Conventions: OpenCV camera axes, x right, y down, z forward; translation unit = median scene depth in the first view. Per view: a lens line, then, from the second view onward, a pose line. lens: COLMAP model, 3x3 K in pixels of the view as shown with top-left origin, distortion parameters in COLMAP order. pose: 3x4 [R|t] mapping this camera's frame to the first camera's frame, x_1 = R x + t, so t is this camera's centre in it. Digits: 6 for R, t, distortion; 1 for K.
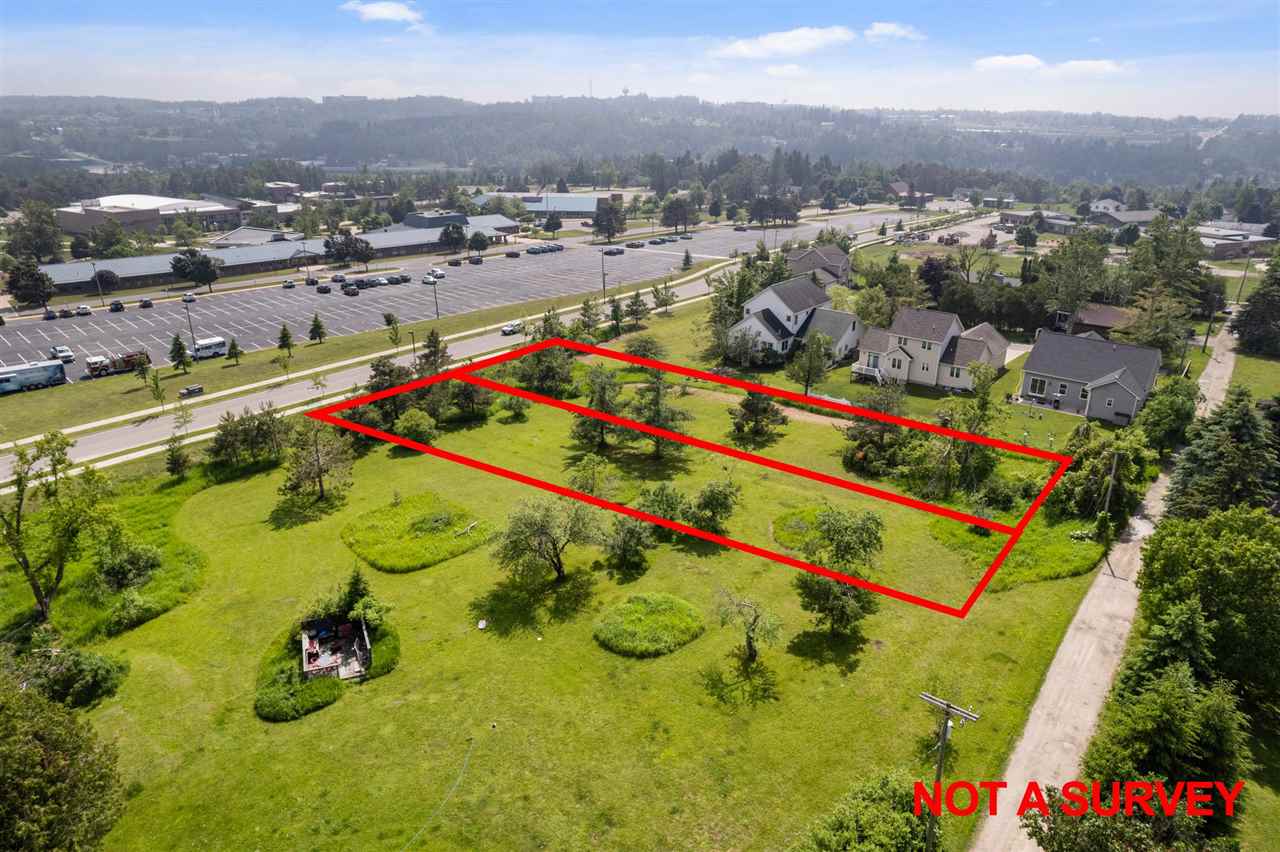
lens RADIAL K [[821.4, 0, 641.9], [0, 821.4, 422.8], [0, 0, 1]] dist [-0.077169, 0.069793]
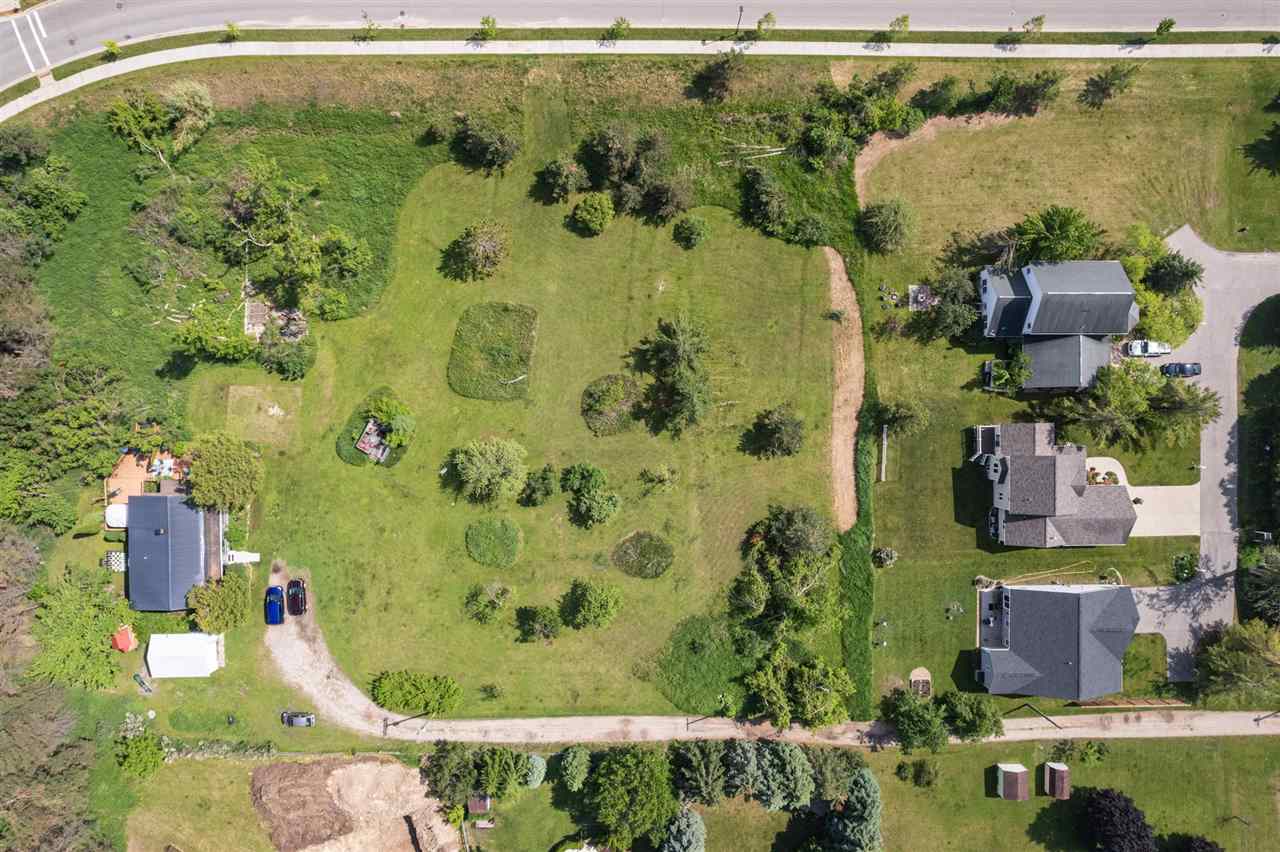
lens RADIAL K [[821.4, 0, 641.9], [0, 821.4, 422.8], [0, 0, 1]] dist [-0.077169, 0.069793]
pose [[0.624563, 0.780971, -0.002377, 0.005846], [-0.278867, 0.225858, 0.933392, -0.958863], [0.729489, -0.582300, 0.358849, 0.403971]]
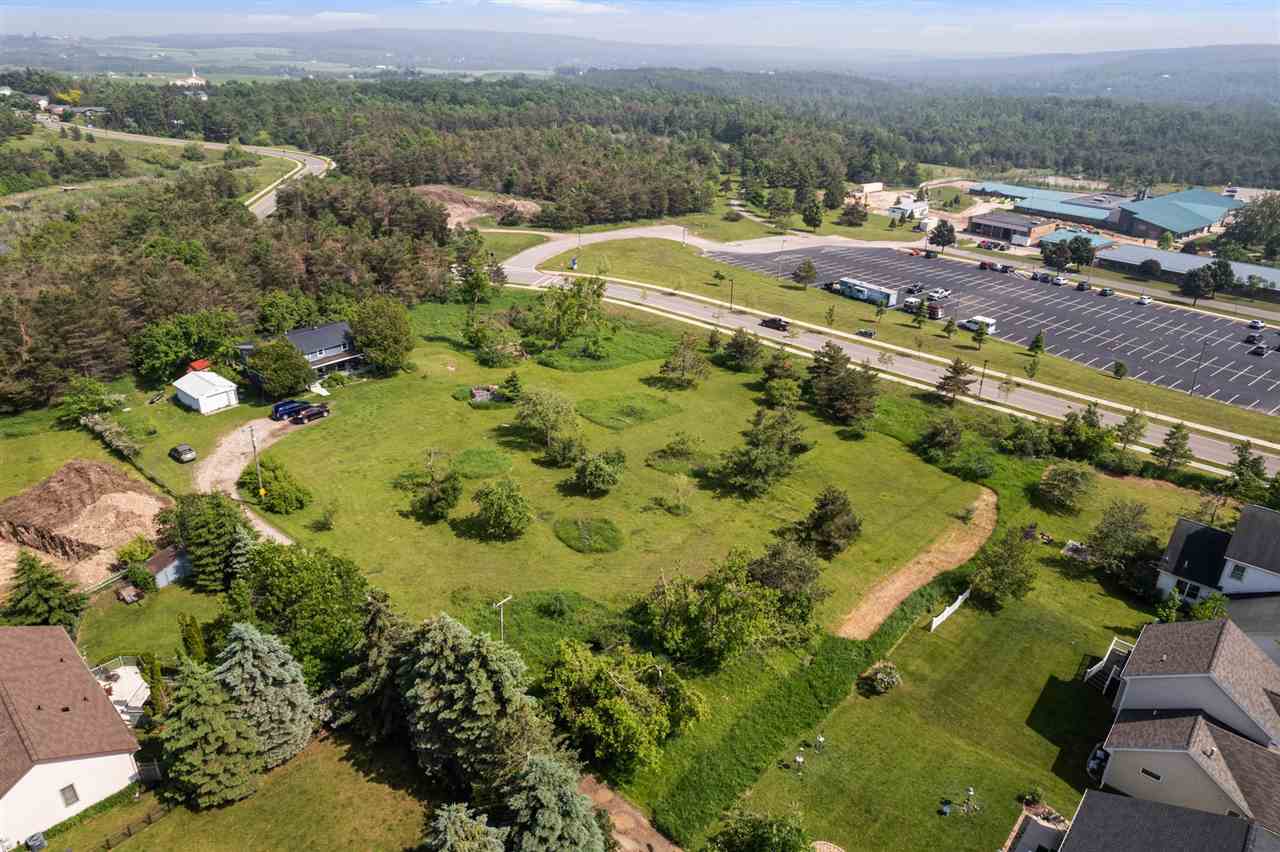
lens RADIAL K [[821.4, 0, 641.9], [0, 821.4, 422.8], [0, 0, 1]] dist [-0.077169, 0.069793]
pose [[-0.052467, 0.410570, -0.910318, 0.842913], [-0.368101, 0.839434, 0.399816, -0.352053], [0.928304, 0.356066, 0.107089, 0.612606]]
